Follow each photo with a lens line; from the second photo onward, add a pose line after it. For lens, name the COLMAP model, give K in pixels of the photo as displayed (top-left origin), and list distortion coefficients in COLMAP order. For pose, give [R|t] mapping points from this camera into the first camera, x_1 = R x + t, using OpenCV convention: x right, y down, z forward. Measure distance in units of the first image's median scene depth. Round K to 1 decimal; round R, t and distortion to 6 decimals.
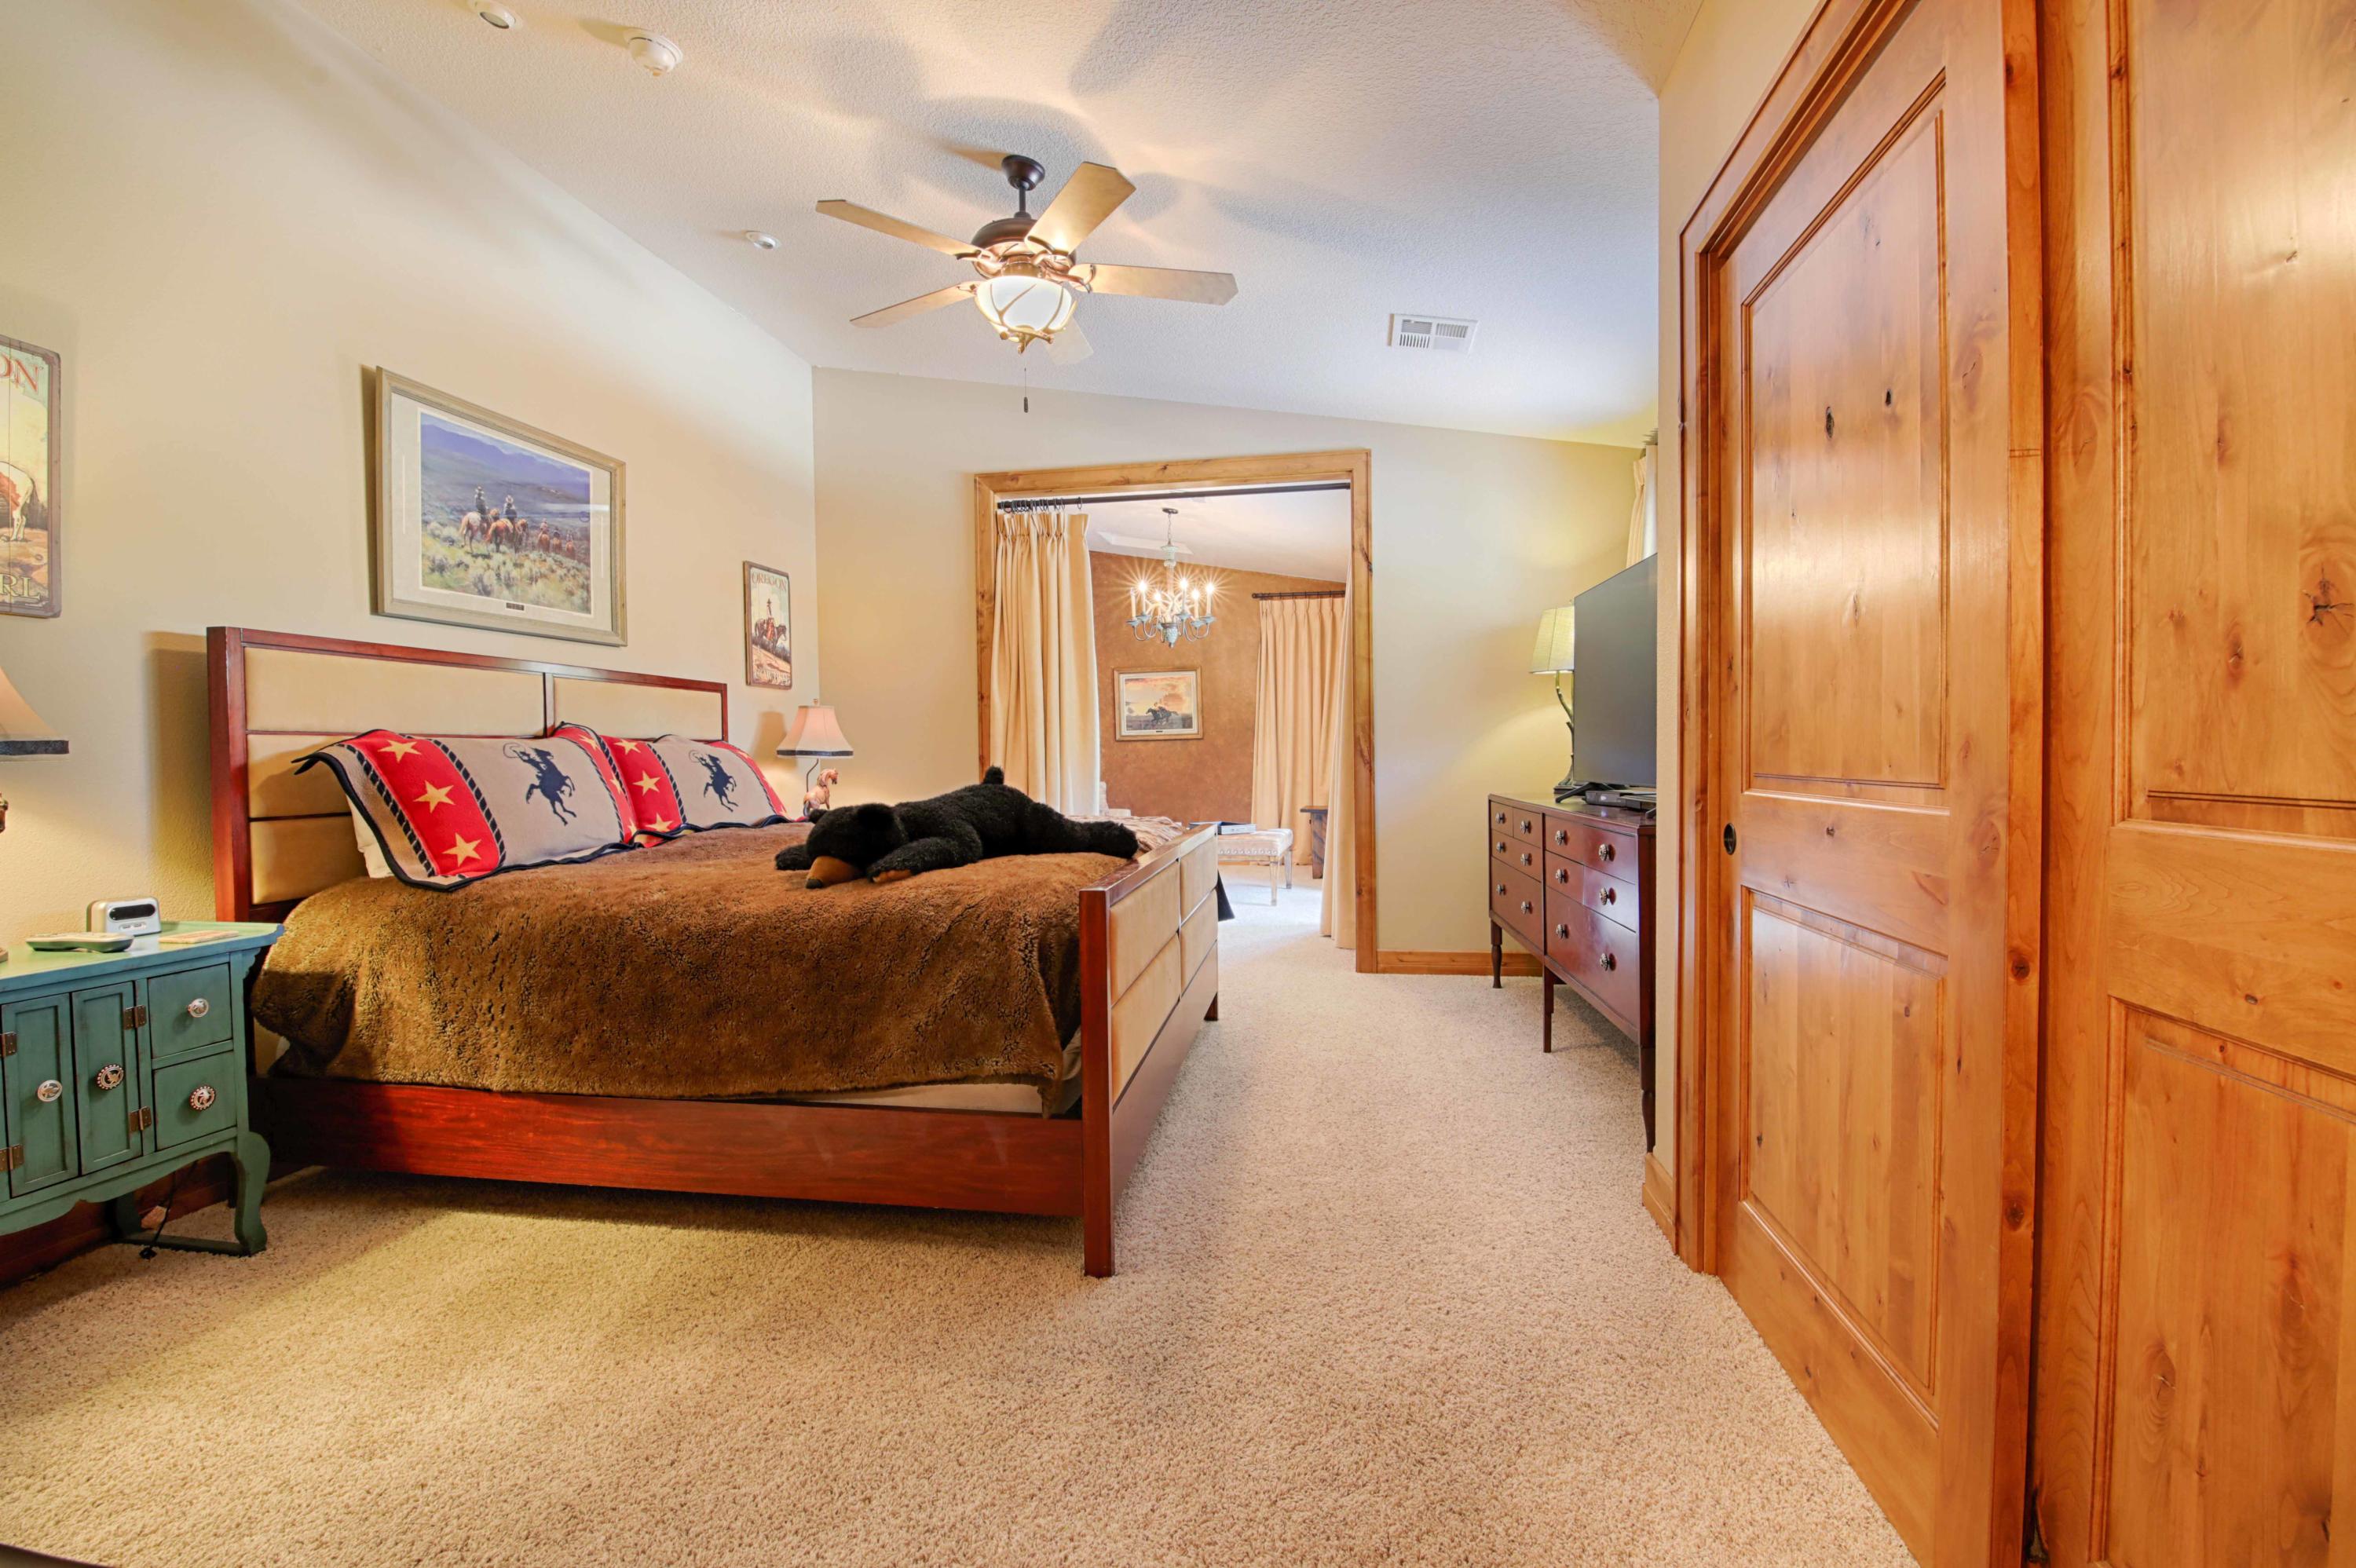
lens RADIAL K [[1020.5, 0, 1180.7], [0, 1020.5, 784.5], [0, 0, 1]] dist [-0.007564, -0.001035]
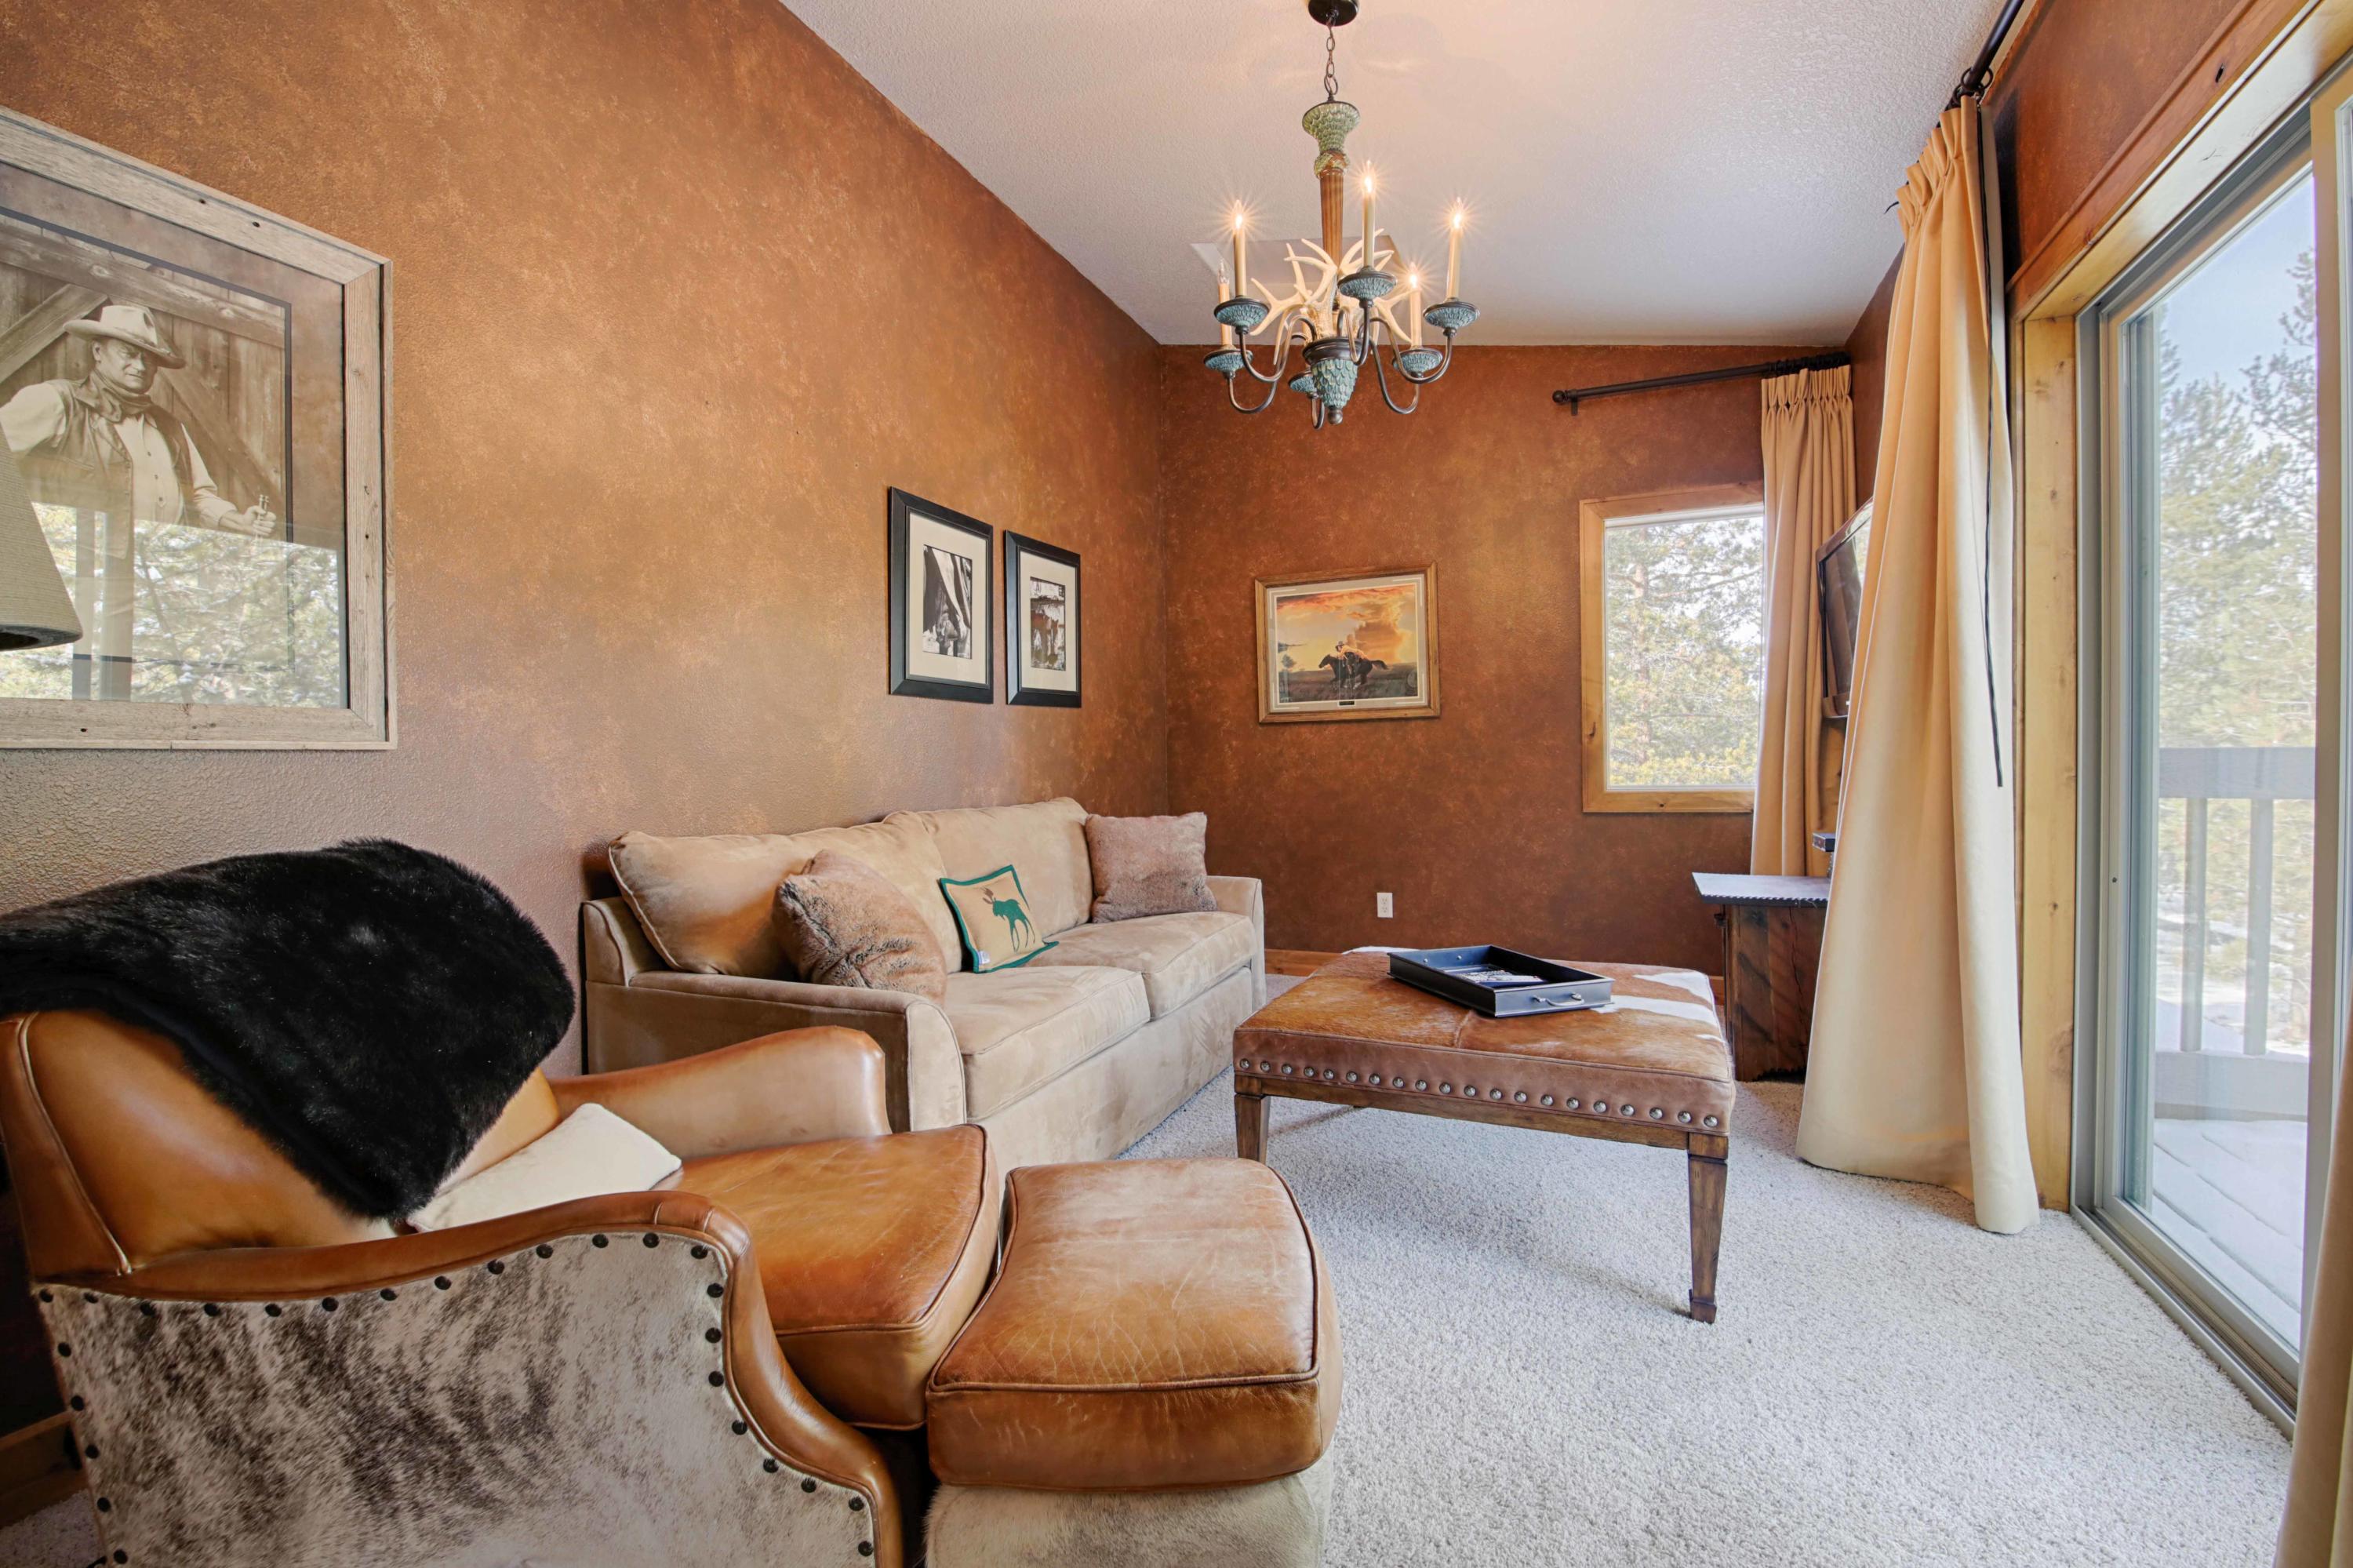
lens RADIAL K [[1019.3, 0, 1179.9], [0, 1019.3, 774.4], [0, 0, 1]] dist [-0.007564, -0.001035]
pose [[0.973477, 0.003098, -0.228764, 0.012589], [-0.002666, 0.999994, 0.002198, -0.018734], [0.228769, -0.001530, 0.973479, 0.511219]]
